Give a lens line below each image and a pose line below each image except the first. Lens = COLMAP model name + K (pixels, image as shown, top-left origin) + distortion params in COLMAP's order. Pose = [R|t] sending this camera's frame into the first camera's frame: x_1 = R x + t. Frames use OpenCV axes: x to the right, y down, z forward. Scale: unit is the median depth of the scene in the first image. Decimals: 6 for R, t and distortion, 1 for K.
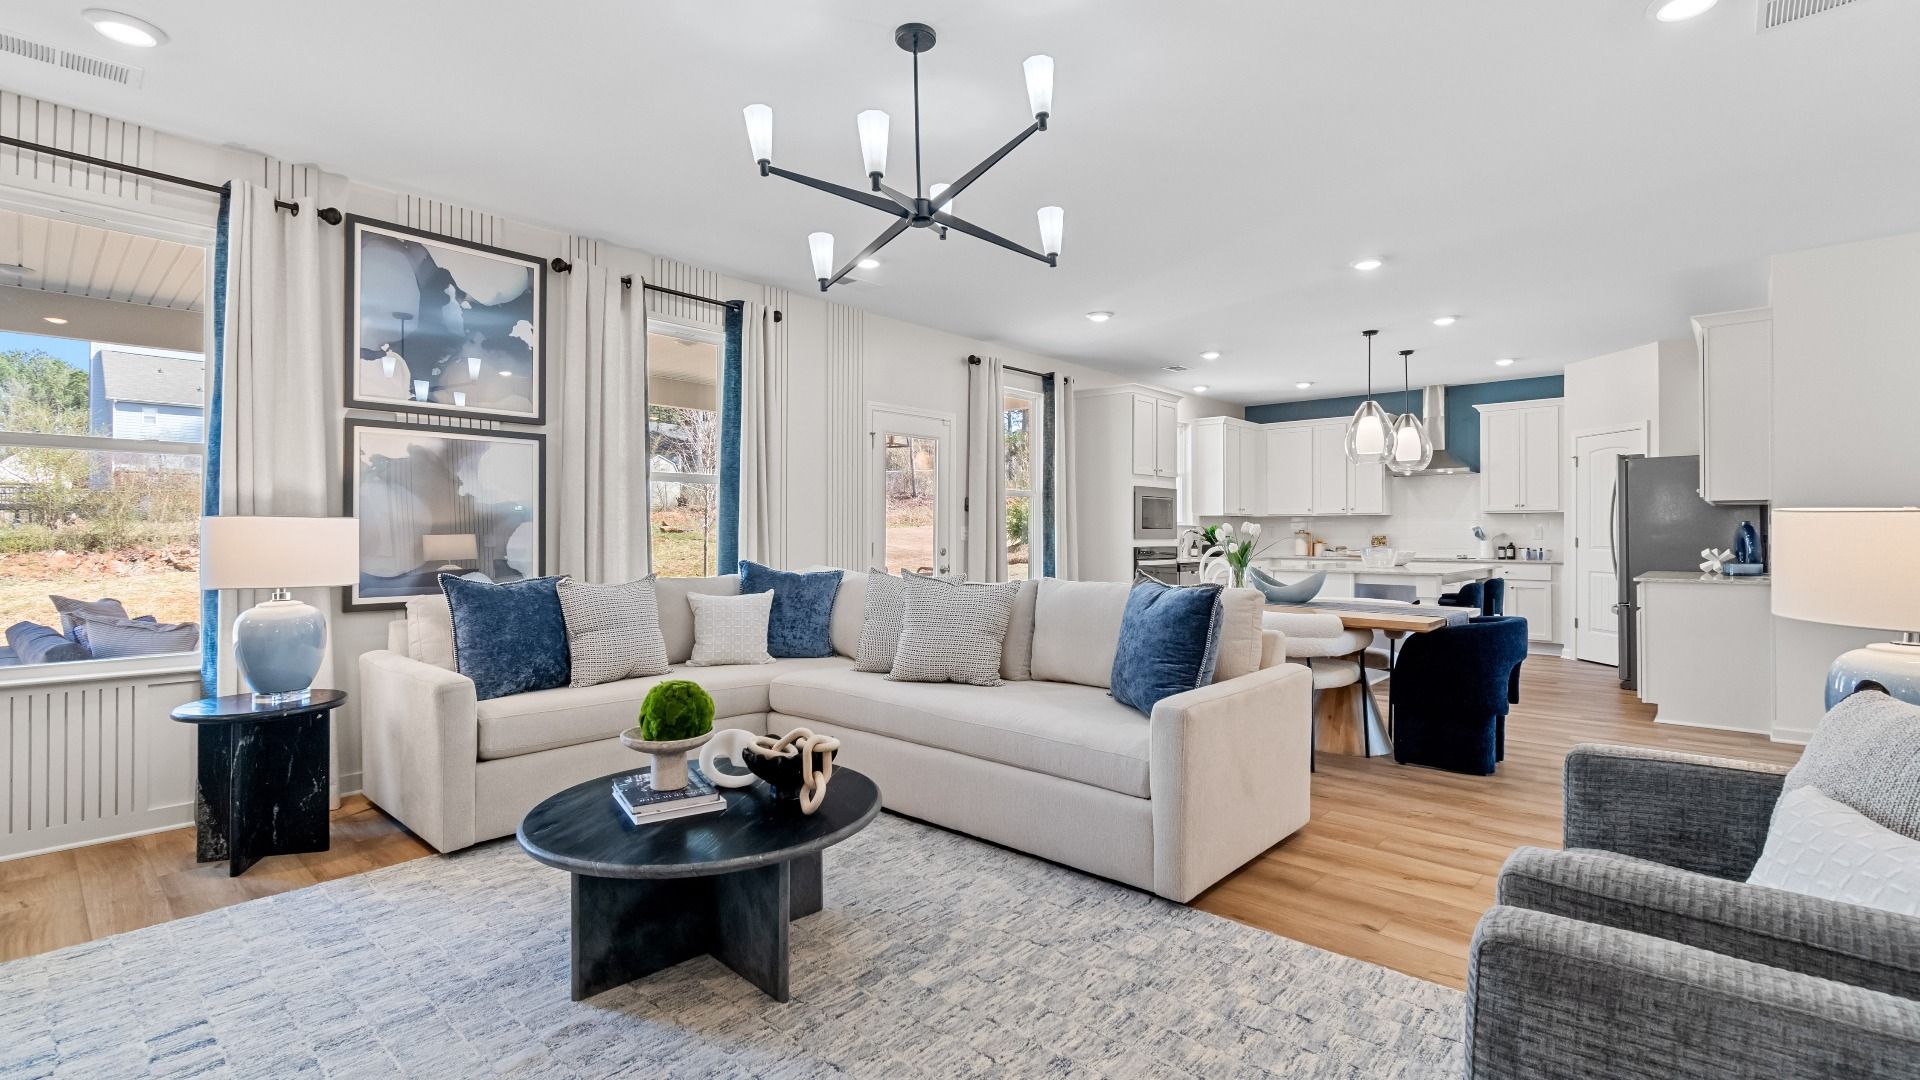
lens RADIAL K [[864.4, 0, 959.2], [0, 864.4, 533.5], [0, 0, 1]] dist [0.002556, -0.002772]
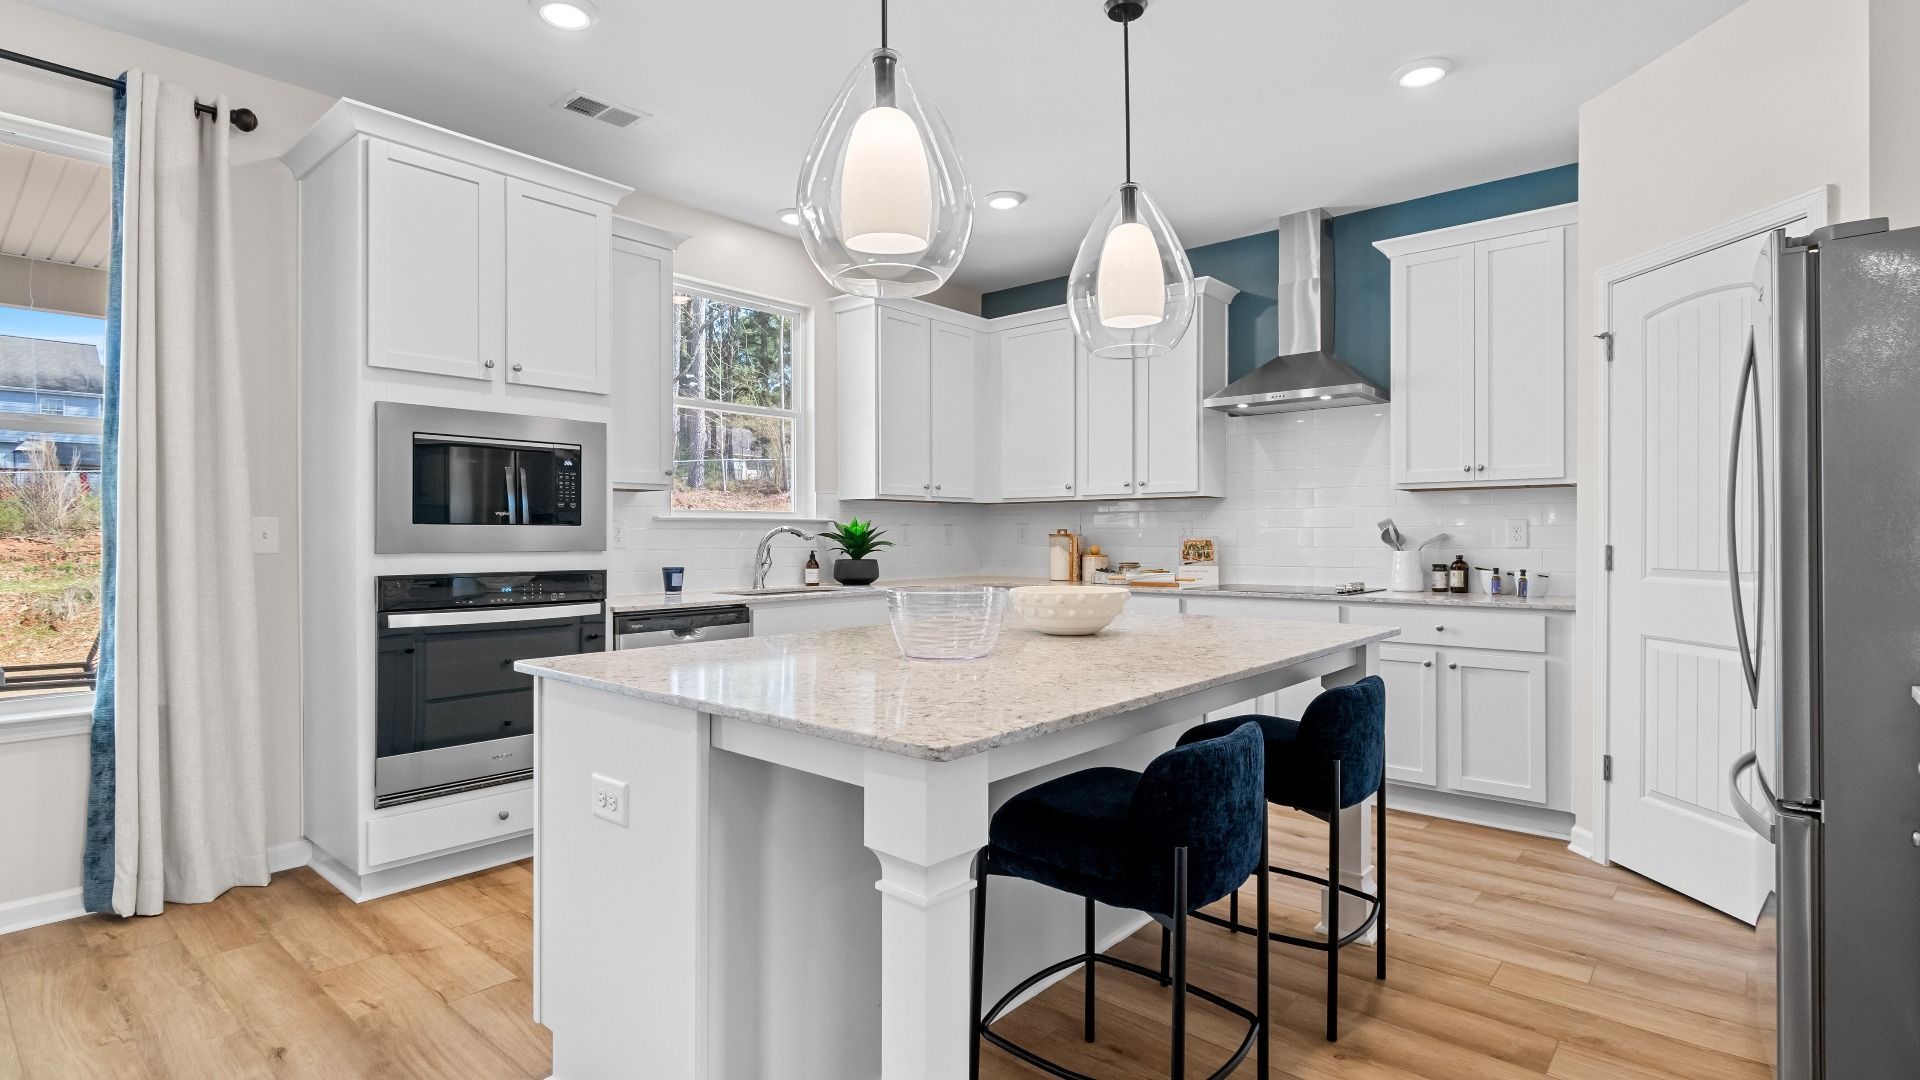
lens RADIAL K [[926.9, 0, 971.7], [0, 926.9, 540.1], [0, 0, 1]] dist [0.004546, 0.000405]
pose [[0.999712, -0.002651, 0.023859, 0.377376], [0.002544, 0.999987, 0.004504, -0.000014], [-0.023871, -0.004442, 0.999705, 0.532112]]
